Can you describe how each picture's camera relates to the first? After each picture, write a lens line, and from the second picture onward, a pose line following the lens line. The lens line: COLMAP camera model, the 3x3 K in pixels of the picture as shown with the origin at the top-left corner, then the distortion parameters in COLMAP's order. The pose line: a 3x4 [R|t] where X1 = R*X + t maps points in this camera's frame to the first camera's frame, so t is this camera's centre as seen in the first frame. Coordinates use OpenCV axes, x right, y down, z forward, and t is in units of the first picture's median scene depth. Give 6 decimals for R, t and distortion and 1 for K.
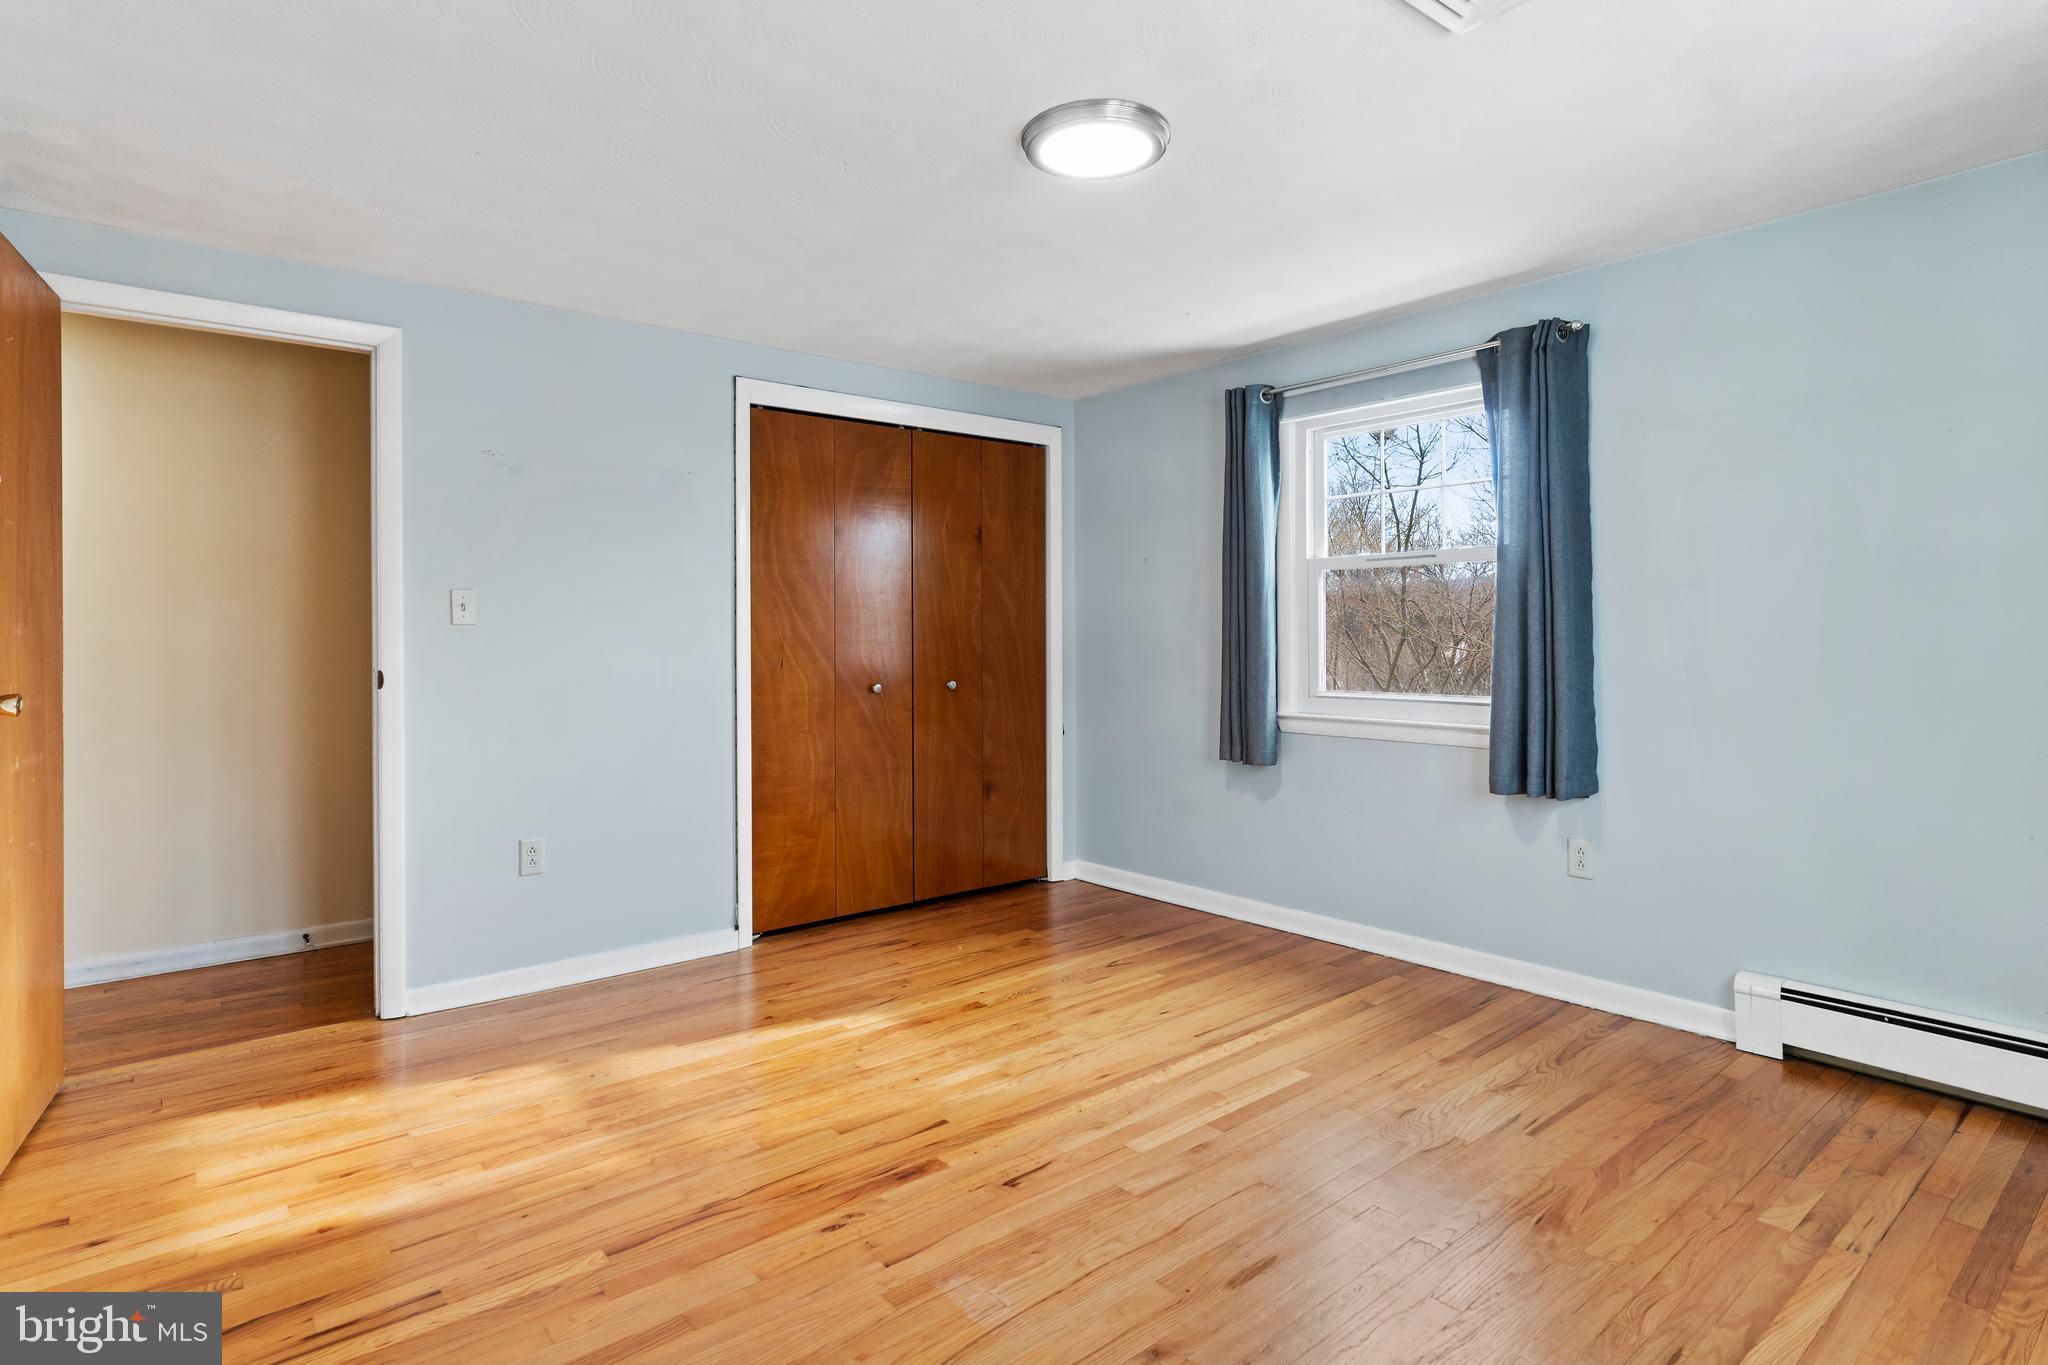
lens RADIAL K [[1070.0, 0, 1017.9], [0, 1070.0, 634.1], [0, 0, 1]] dist [-0.001570, 0.000364]
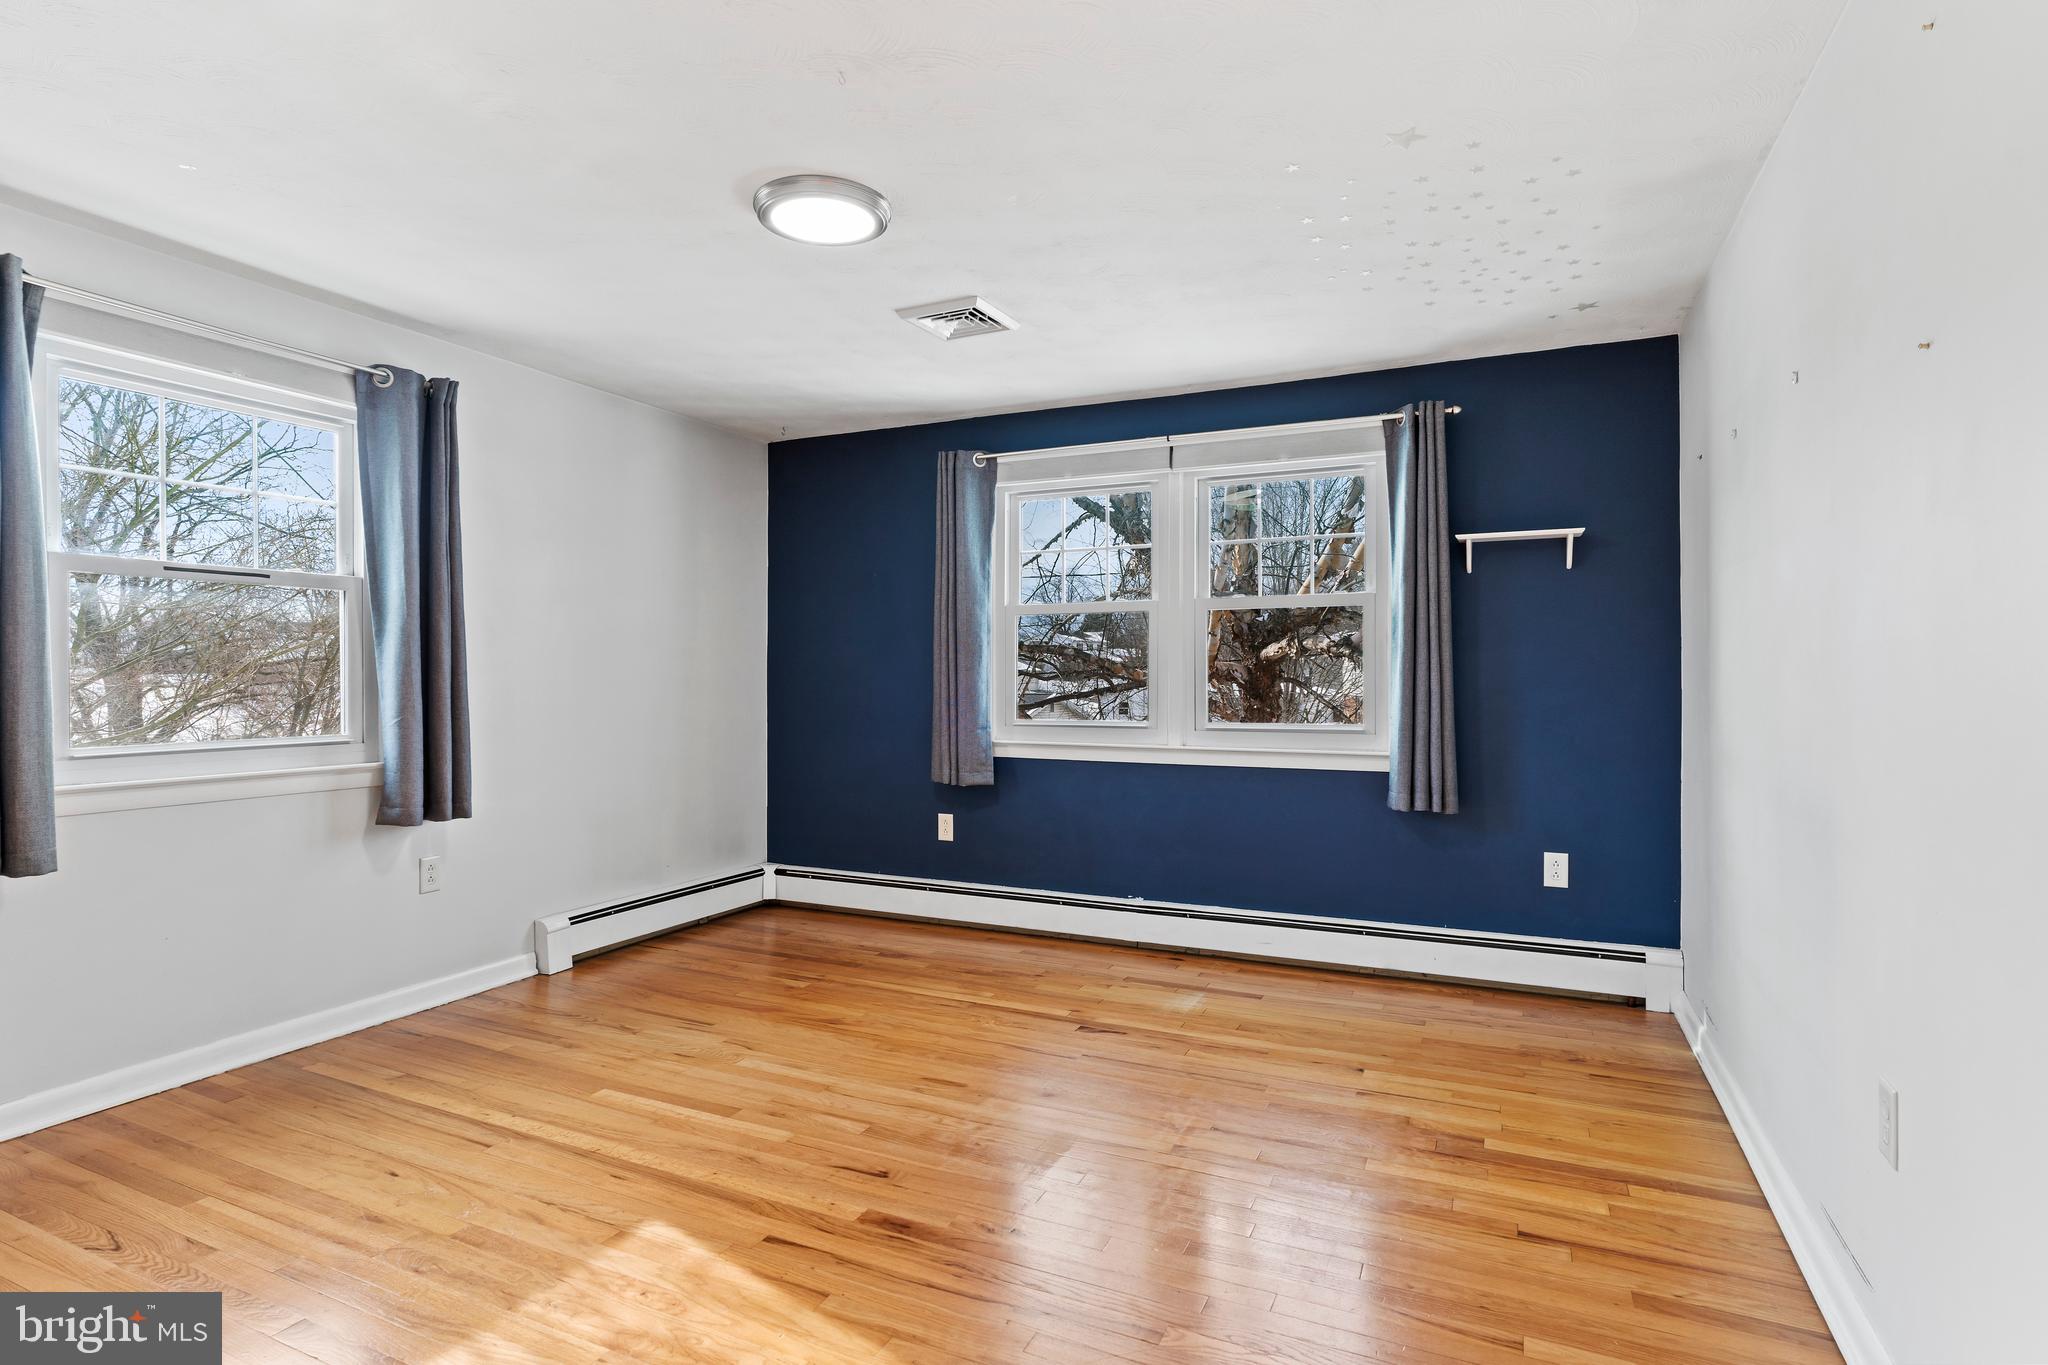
lens RADIAL K [[1049.5, 0, 1018.2], [0, 1049.5, 673.1], [0, 0, 1]] dist [-0.003679, 0.001820]
pose [[-0.424539, 0.007501, 0.905379, -0.801909], [0.004211, 0.999971, -0.006310, 0.016129], [-0.905400, 0.001134, -0.424558, 1.043633]]
